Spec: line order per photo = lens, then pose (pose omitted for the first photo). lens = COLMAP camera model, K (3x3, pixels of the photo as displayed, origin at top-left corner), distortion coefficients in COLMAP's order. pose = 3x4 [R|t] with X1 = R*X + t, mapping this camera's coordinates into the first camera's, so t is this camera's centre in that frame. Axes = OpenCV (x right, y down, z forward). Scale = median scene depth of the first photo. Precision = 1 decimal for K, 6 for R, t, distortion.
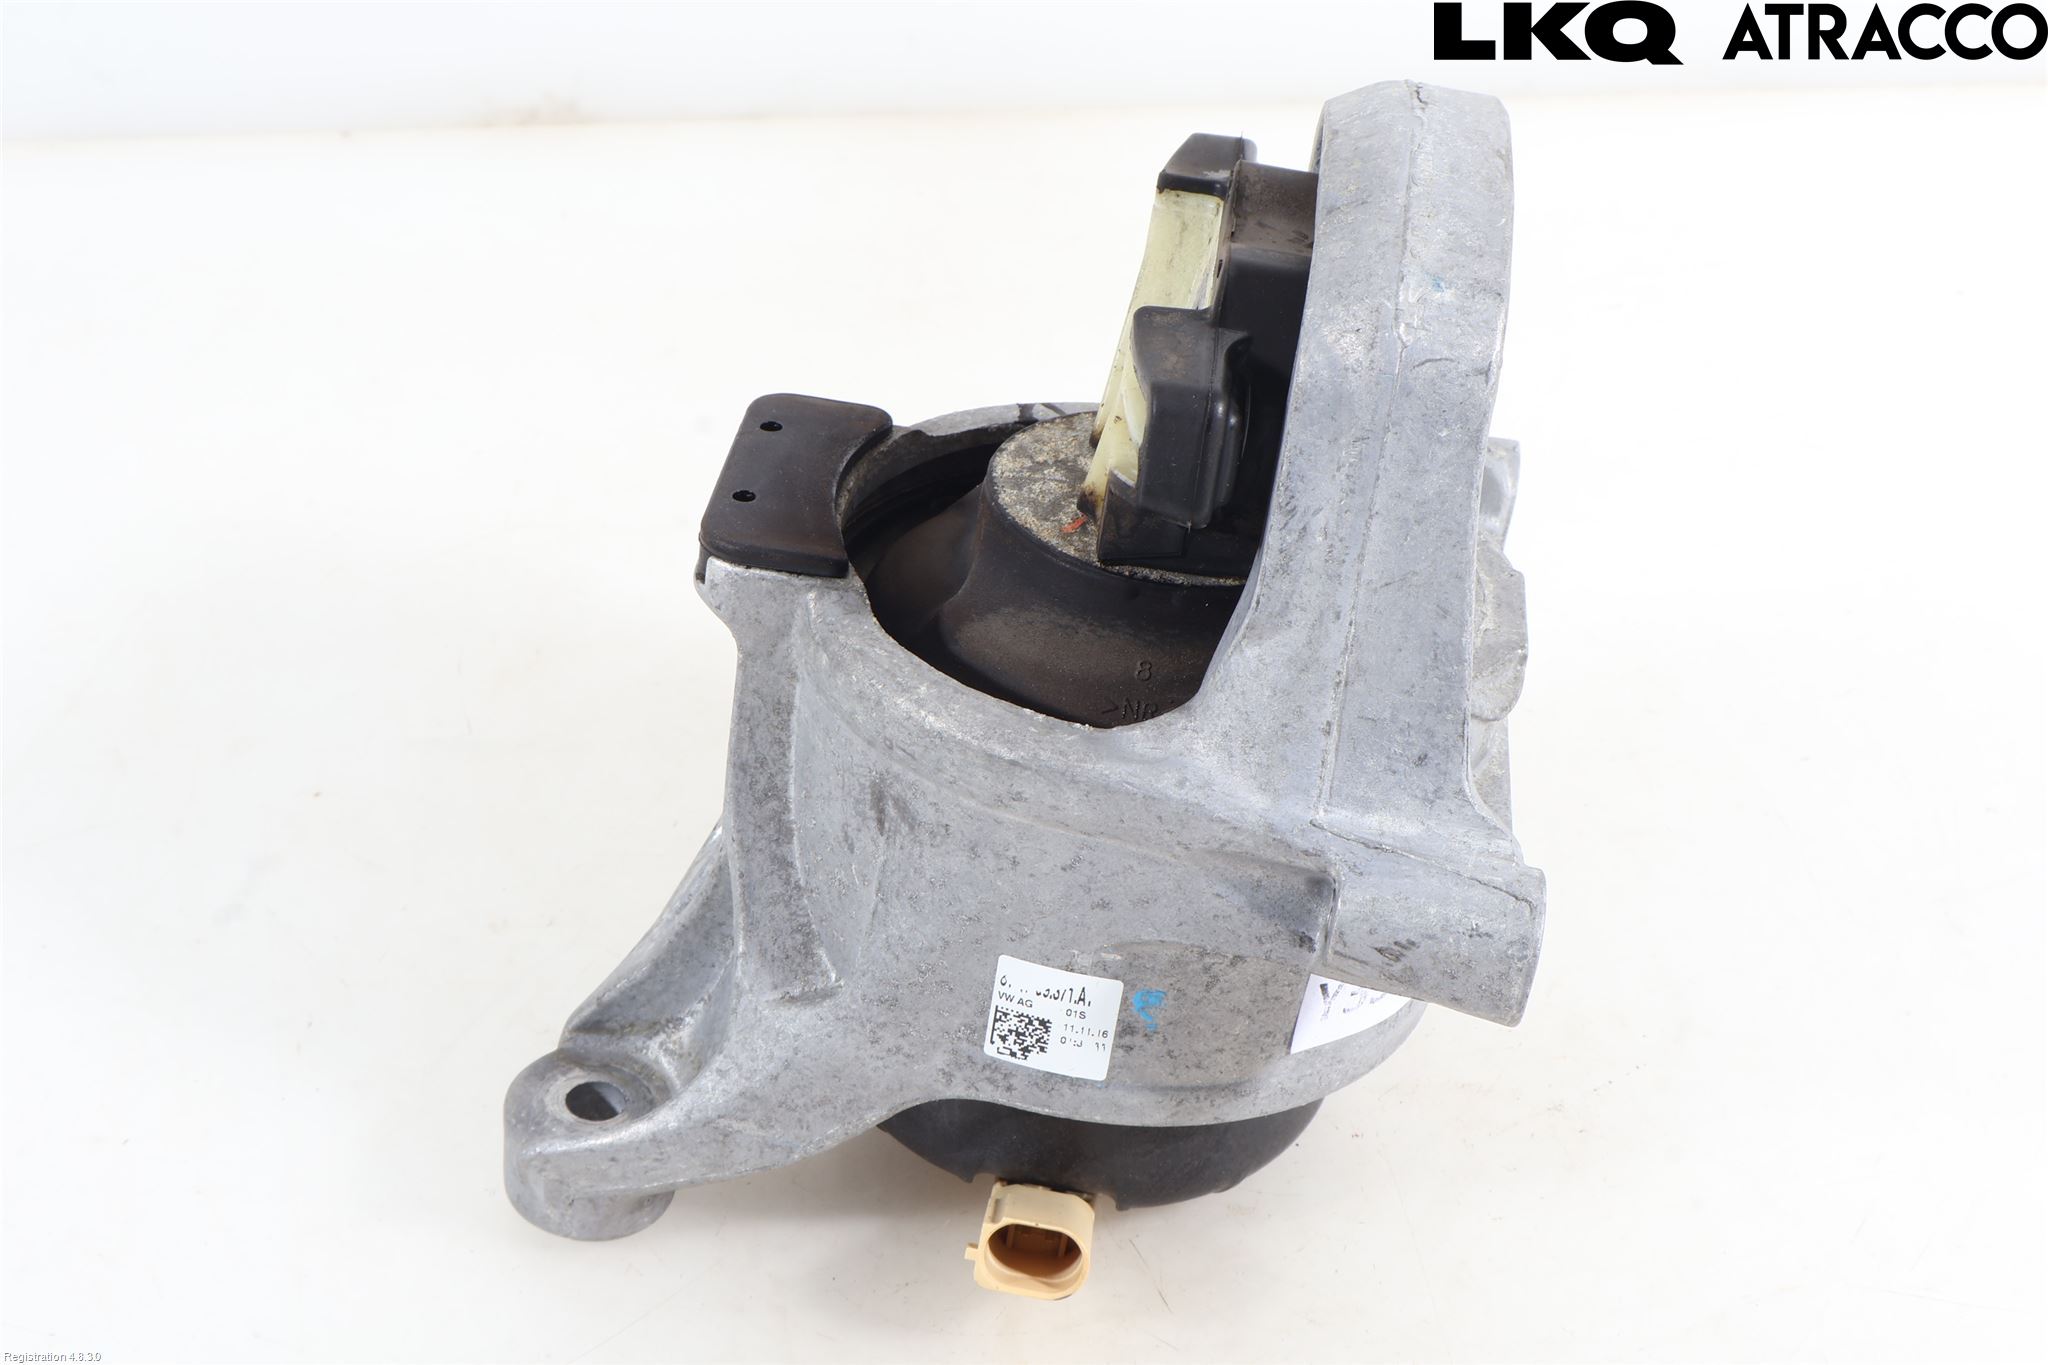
lens RADIAL K [[3230.8, 0, 1024.9], [0, 3230.8, 682.6], [0, 0, 1]] dist [-0.012484, 0.000000]
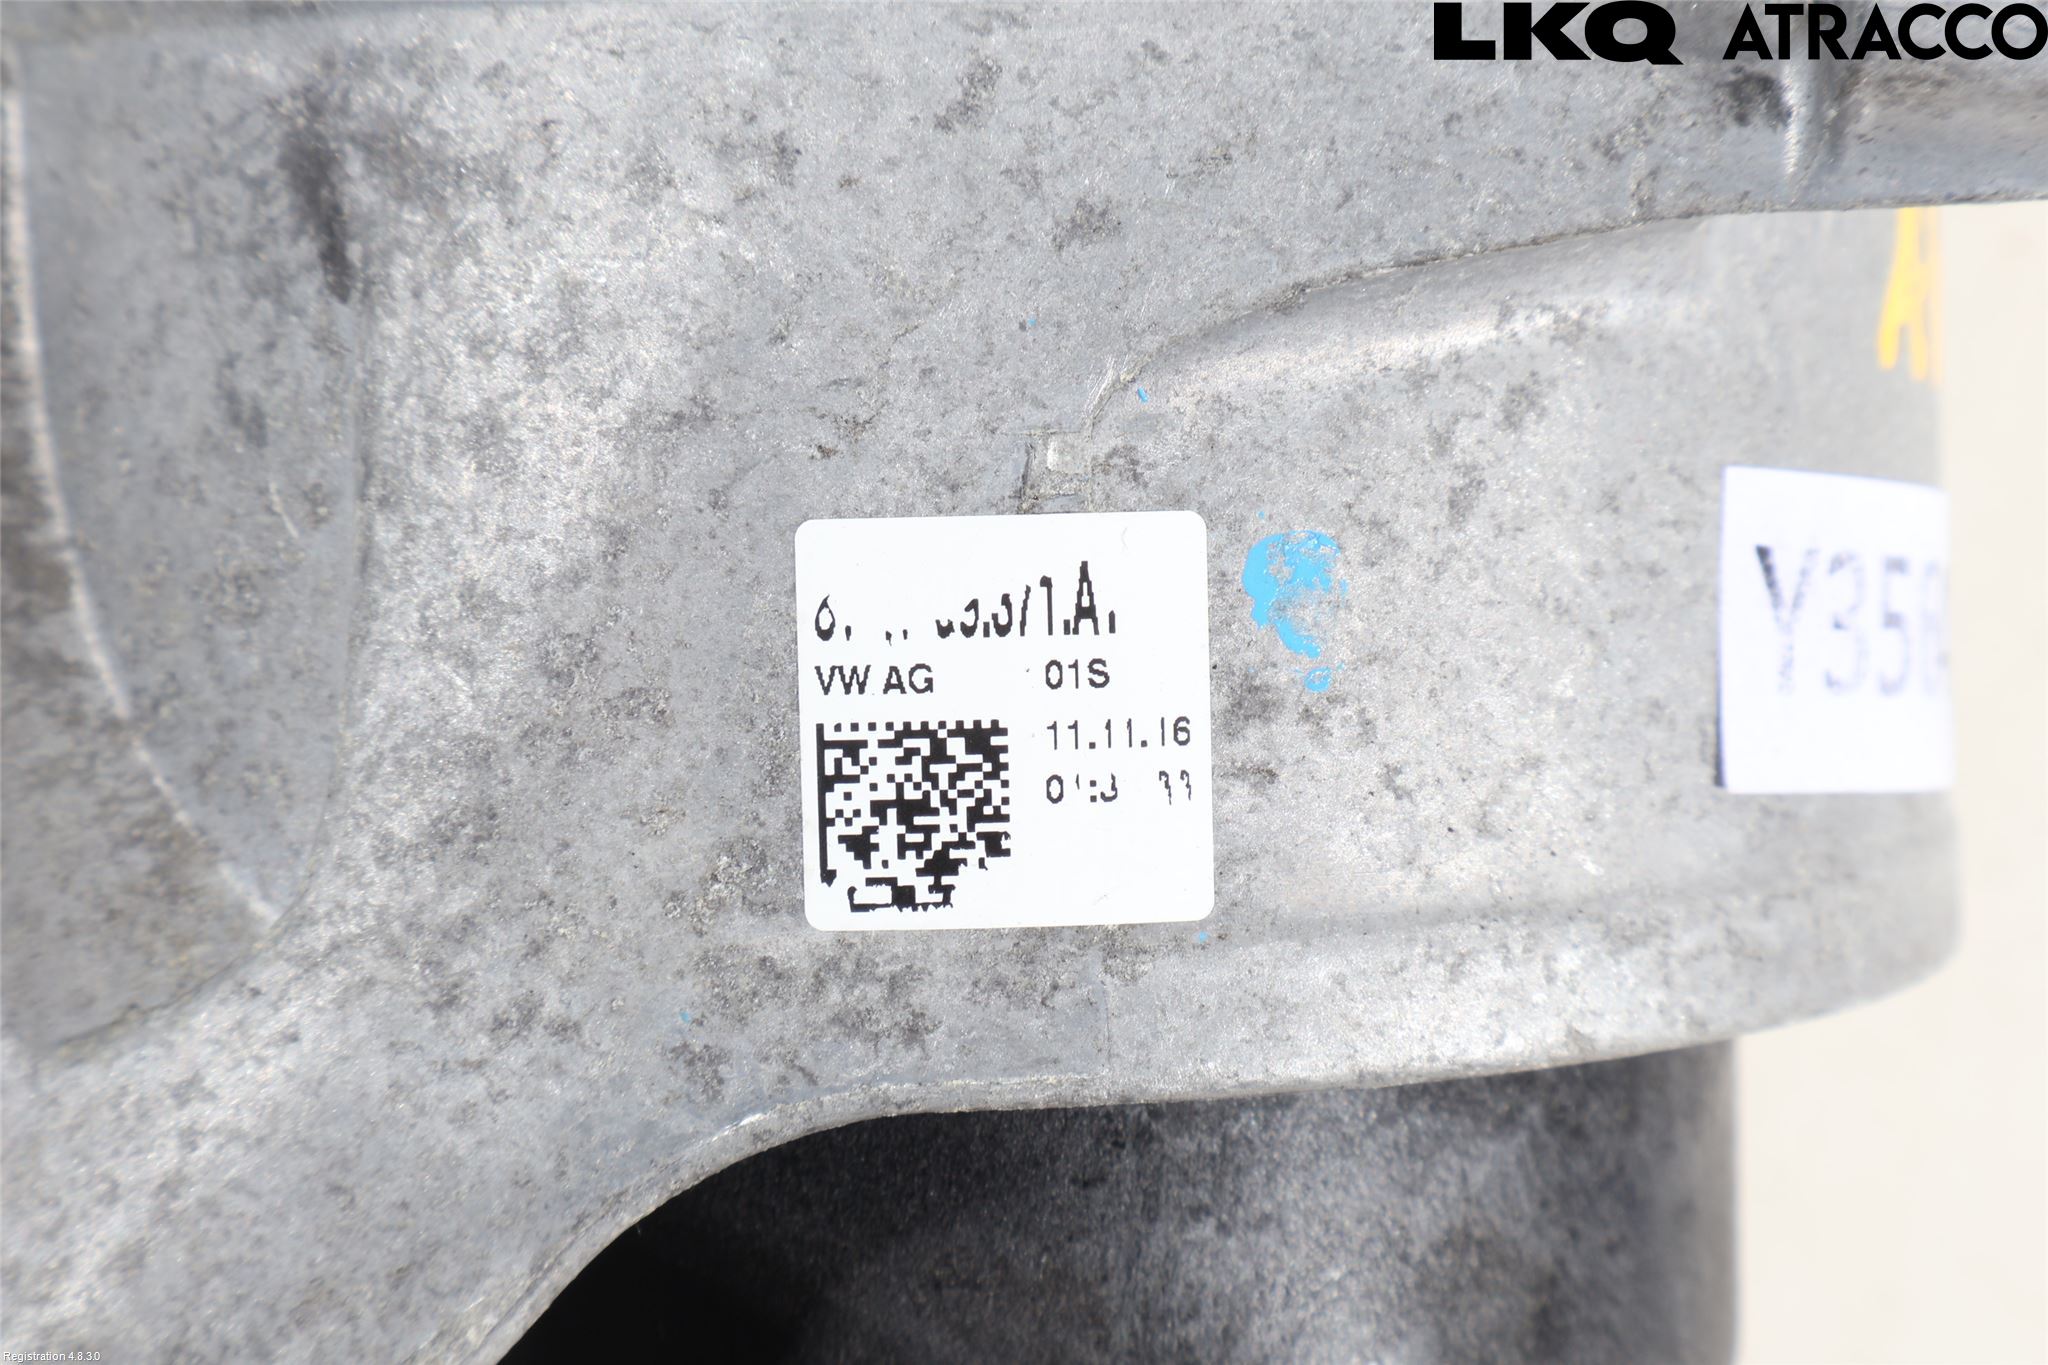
lens RADIAL K [[4404.2, 0, 1022.5], [0, 4404.2, 682.8], [0, 0, 1]] dist [-0.000166, 0.000000]
pose [[0.960559, -0.170928, 0.219342, -0.081276], [0.254185, 0.859580, -0.443296, 0.286766], [-0.112770, 0.481565, 0.869125, 0.629376]]
